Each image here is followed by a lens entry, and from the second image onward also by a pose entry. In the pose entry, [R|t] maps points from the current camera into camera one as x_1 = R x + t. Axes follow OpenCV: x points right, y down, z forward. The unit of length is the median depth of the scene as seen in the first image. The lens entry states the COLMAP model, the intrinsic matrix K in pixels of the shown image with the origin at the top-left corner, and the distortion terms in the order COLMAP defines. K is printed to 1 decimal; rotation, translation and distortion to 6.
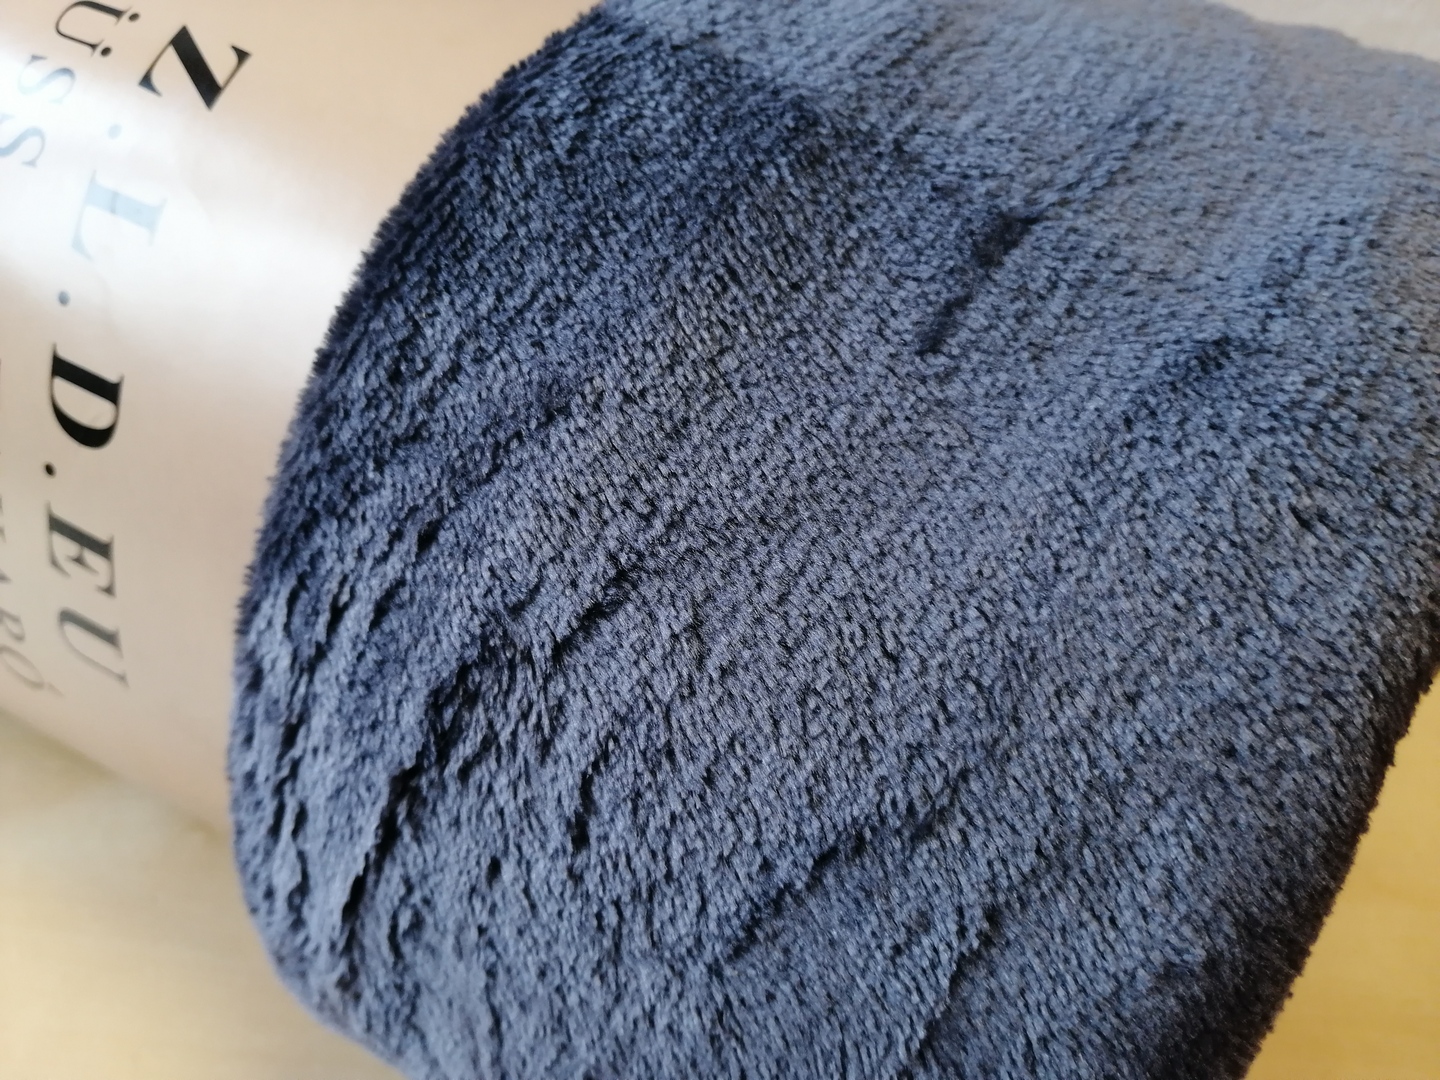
lens RADIAL K [[1116.8, 0, 720.0], [0, 1116.8, 540.0], [0, 0, 1]] dist [-0.003688, 0.023440]
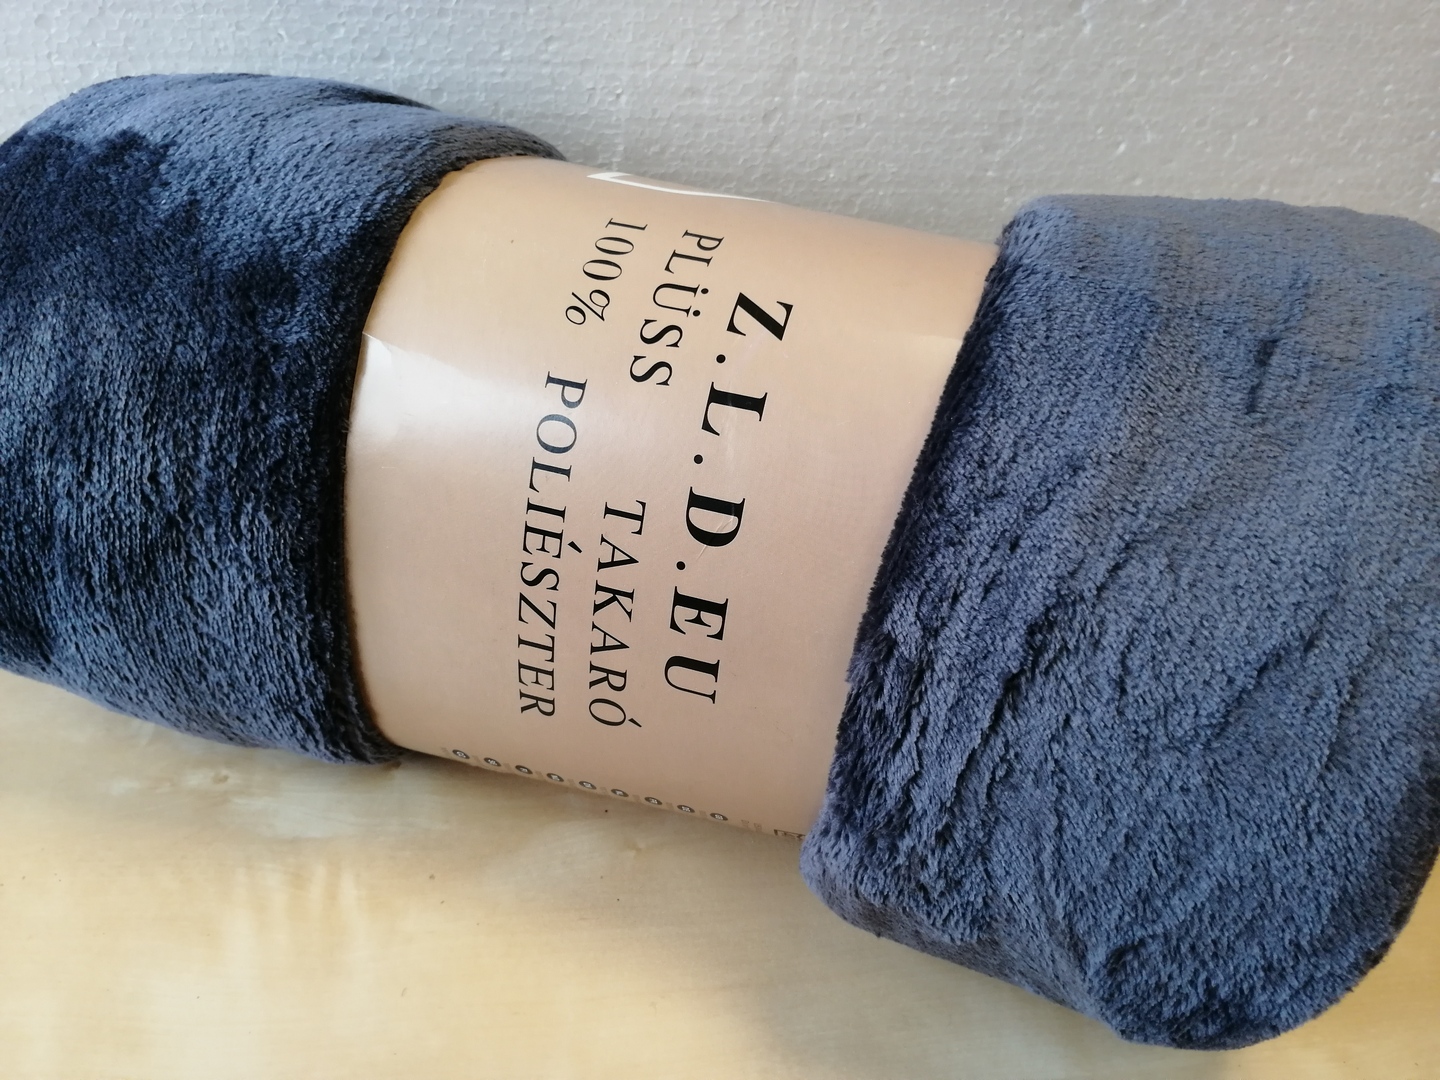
lens RADIAL K [[1116.8, 0, 720.0], [0, 1116.8, 540.0], [0, 0, 1]] dist [-0.003688, 0.023440]
pose [[0.983803, -0.151428, 0.095926, -0.971120], [0.160914, 0.981852, -0.100370, 0.102909], [-0.078986, 0.114180, 0.990315, -0.870719]]
